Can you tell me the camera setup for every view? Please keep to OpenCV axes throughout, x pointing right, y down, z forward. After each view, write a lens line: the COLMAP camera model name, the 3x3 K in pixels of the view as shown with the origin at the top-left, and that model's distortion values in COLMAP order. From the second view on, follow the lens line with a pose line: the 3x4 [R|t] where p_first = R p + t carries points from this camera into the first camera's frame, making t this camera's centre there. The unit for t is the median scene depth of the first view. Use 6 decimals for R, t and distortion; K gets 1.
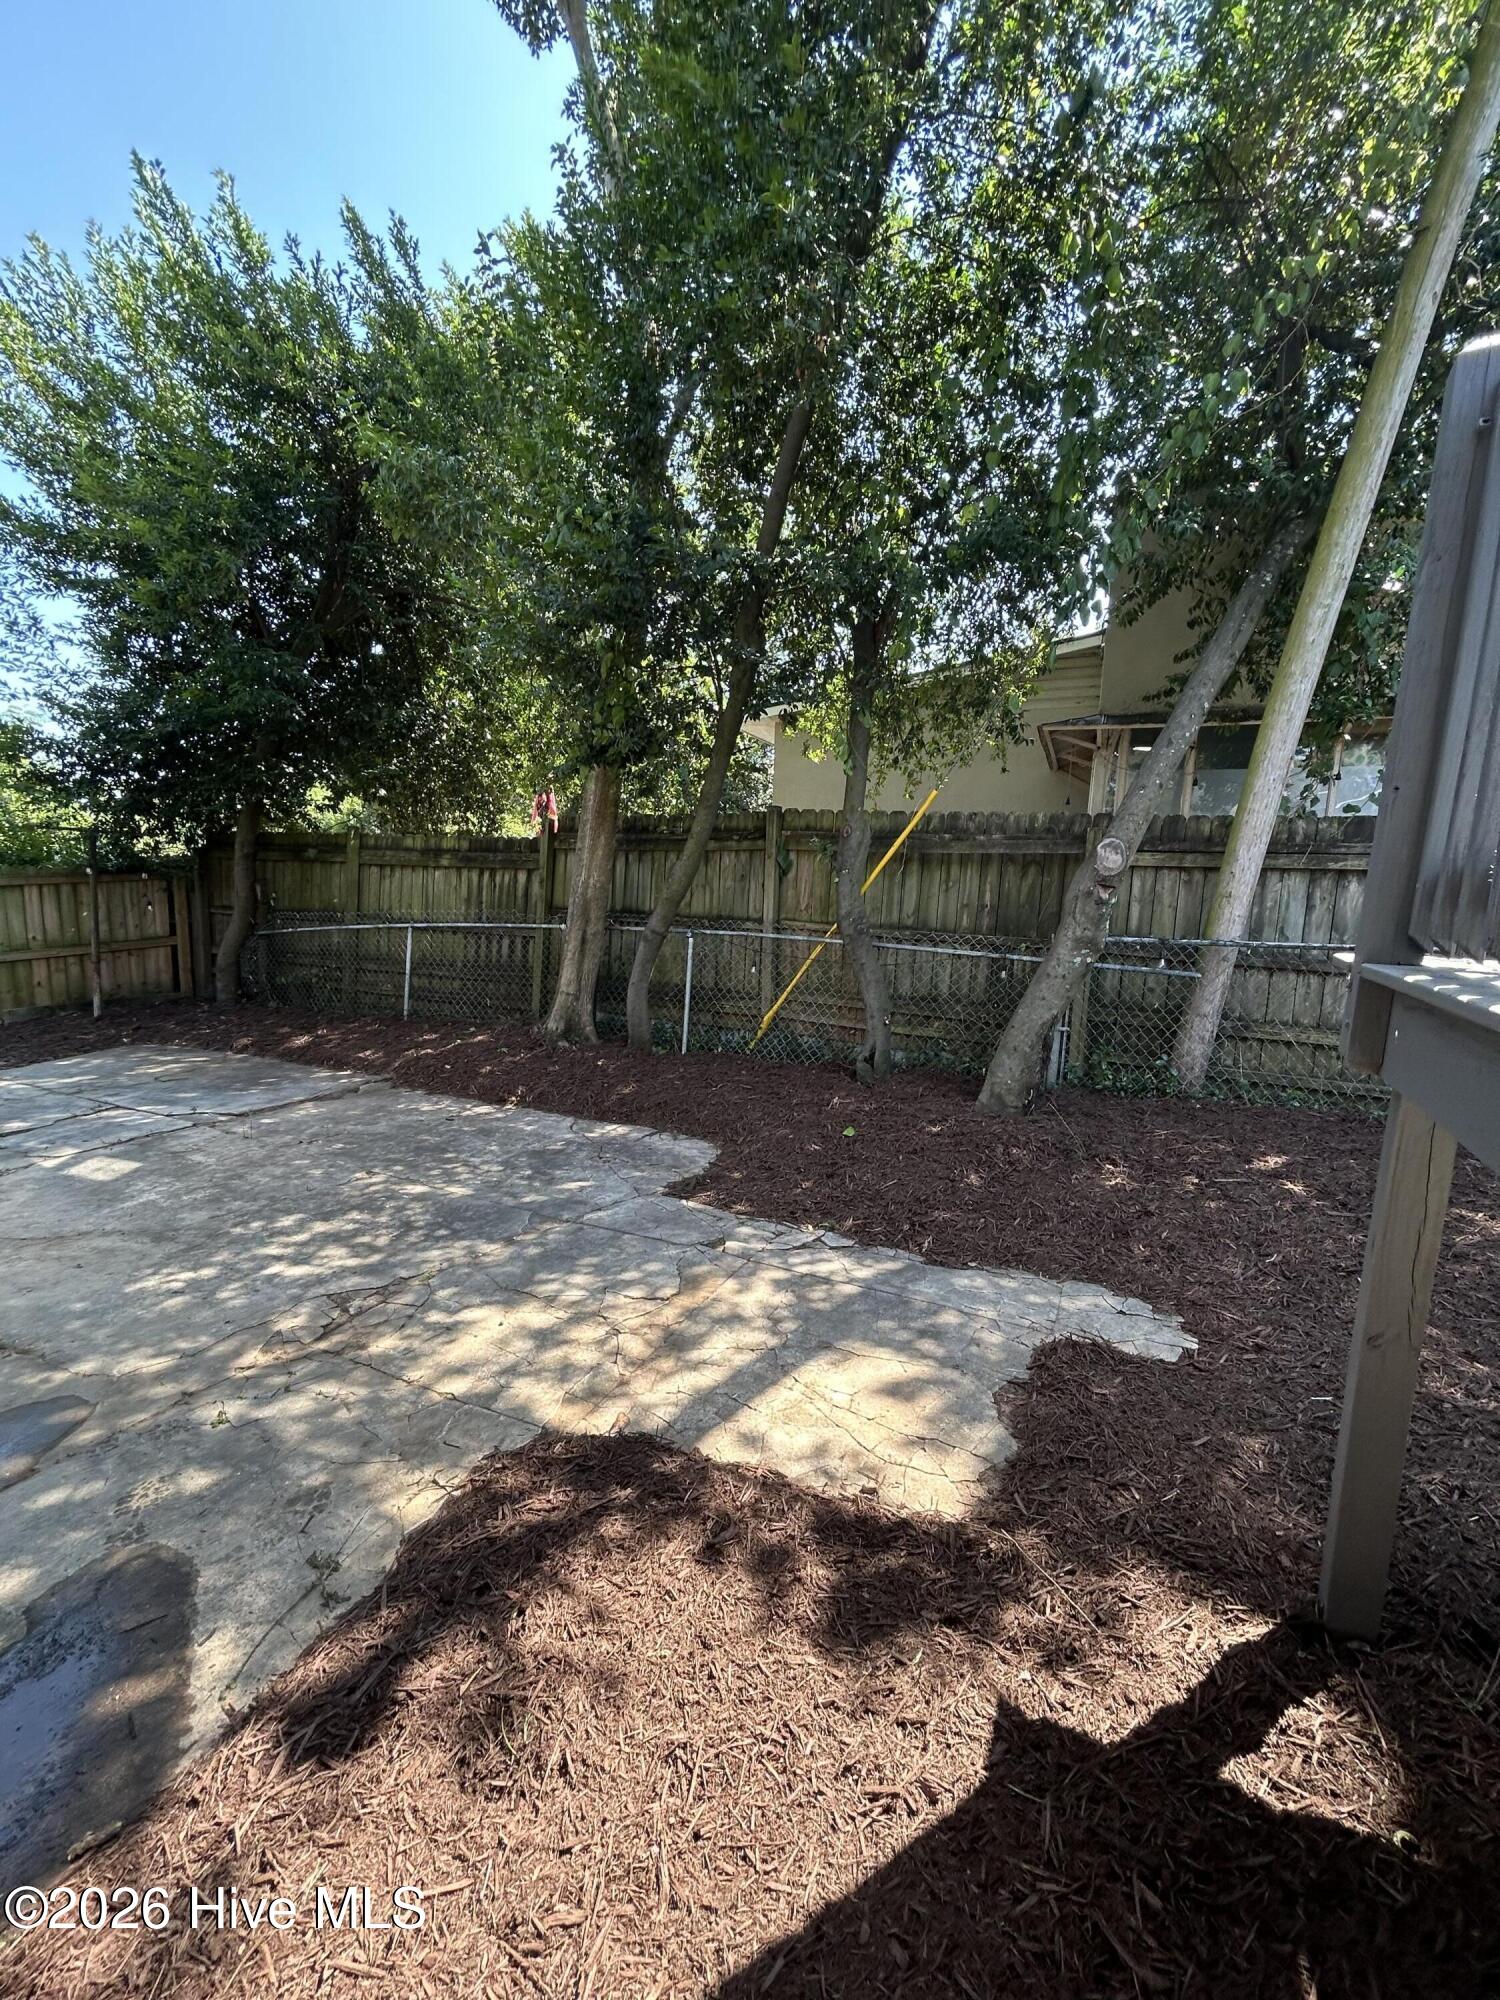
lens RADIAL K [[806.9, 0, 749.6], [0, 806.9, 995.3], [0, 0, 1]] dist [0.002048, 0.000278]
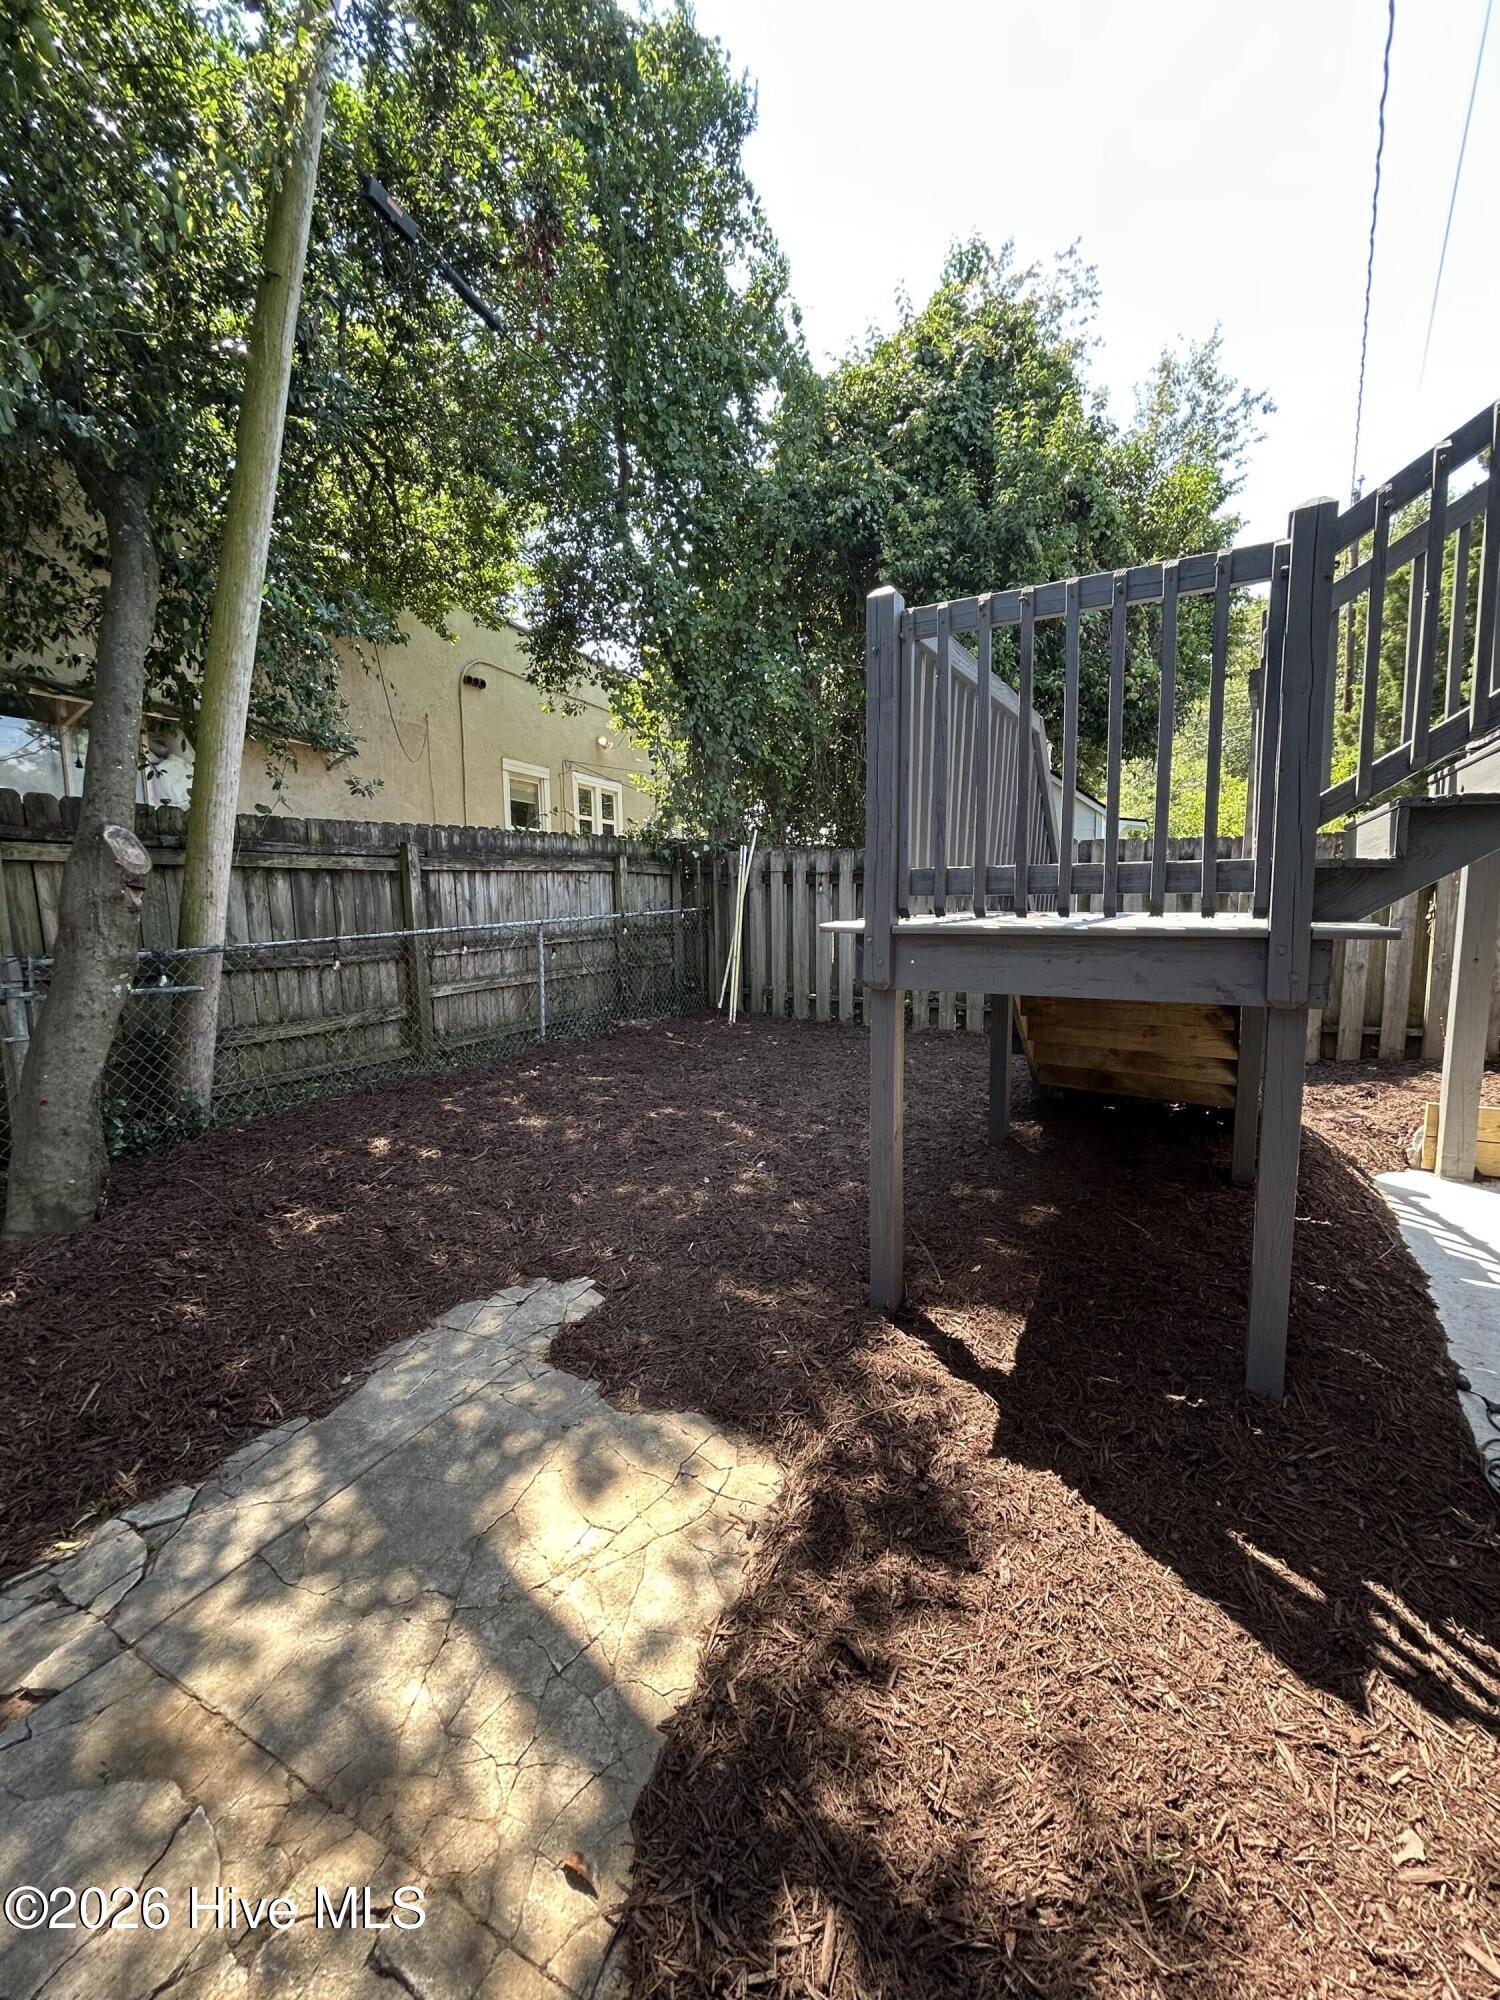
lens RADIAL K [[806.9, 0, 748.9], [0, 806.9, 1001.6], [0, 0, 1]] dist [0.002048, 0.000278]
pose [[0.023172, -0.158733, 0.987050, -0.491792], [0.144513, 0.977477, 0.153801, -0.098237], [-0.989232, 0.139077, 0.045589, 0.623170]]
